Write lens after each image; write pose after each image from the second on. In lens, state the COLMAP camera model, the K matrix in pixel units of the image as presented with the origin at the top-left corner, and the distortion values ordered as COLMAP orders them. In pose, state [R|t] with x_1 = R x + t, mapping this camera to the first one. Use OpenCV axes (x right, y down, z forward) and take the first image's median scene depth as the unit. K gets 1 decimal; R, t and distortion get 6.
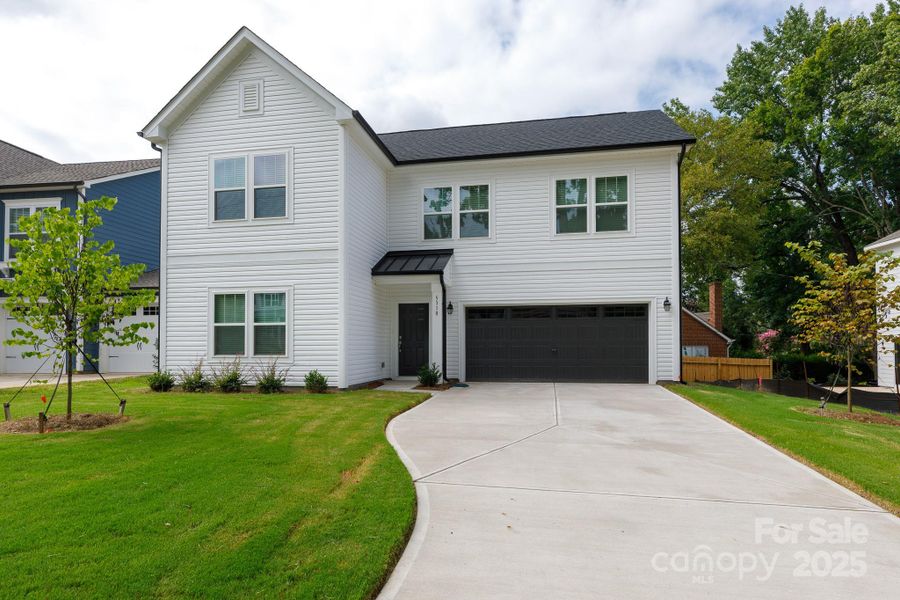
lens RADIAL K [[507.7, 0, 449.3], [0, 507.7, 337.4], [0, 0, 1]] dist [0.002392, 0.001212]
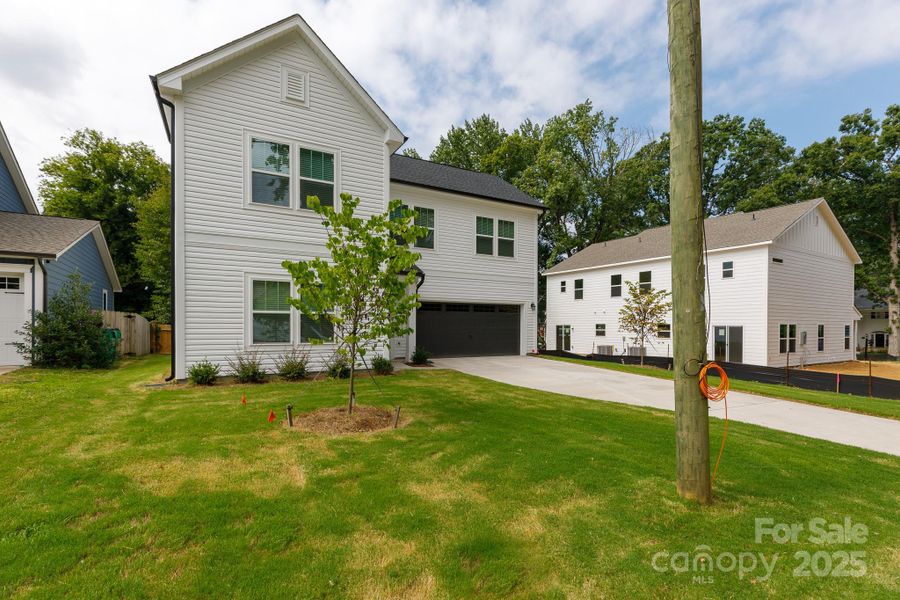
lens RADIAL K [[416.9, 0, 450.2], [0, 416.9, 331.5], [0, 0, 1]] dist [0.003175, 0.000360]
pose [[0.768465, -0.001231, 0.639891, -0.658234], [-0.021385, 0.999390, 0.027605, -0.016497], [-0.639535, -0.034898, 0.767970, 0.146797]]
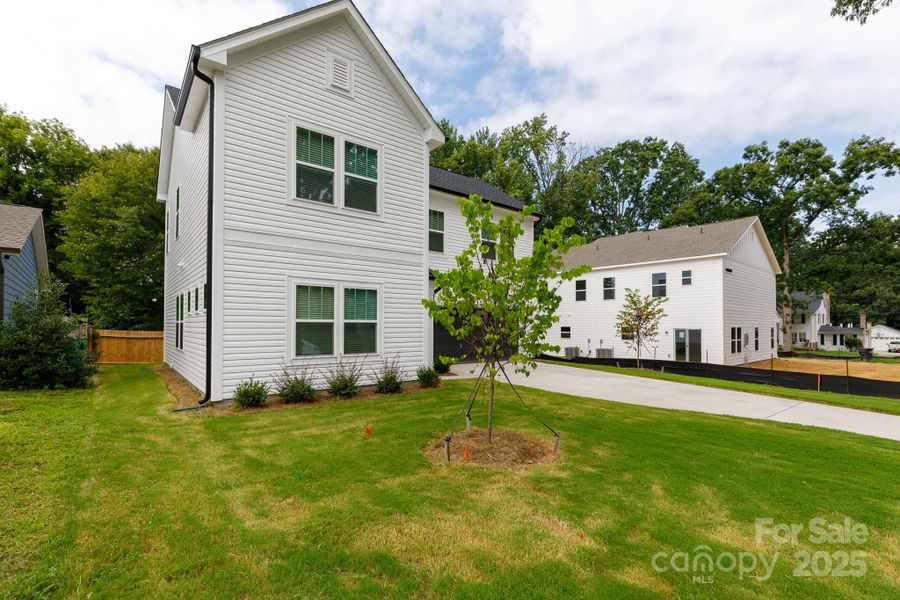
lens RADIAL K [[412.4, 0, 450.0], [0, 412.4, 321.7], [0, 0, 1]] dist [0.003683, 0.000371]
pose [[0.651998, 0.013174, 0.758106, -0.790635], [-0.020771, 0.999784, 0.000490, -0.027653], [-0.757936, -0.016066, 0.652131, 0.341673]]
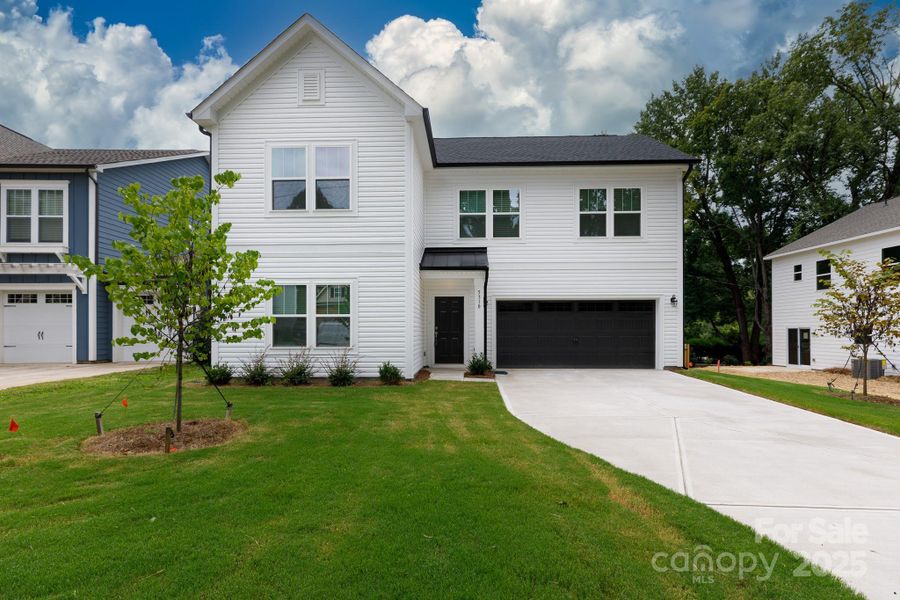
lens RADIAL K [[416.9, 0, 450.2], [0, 416.9, 331.5], [0, 0, 1]] dist [0.003175, 0.000360]
pose [[0.988051, 0.002466, 0.154108, -0.236711], [-0.005794, 0.999759, 0.021153, -0.013061], [-0.154019, -0.021793, 0.987827, 0.136741]]
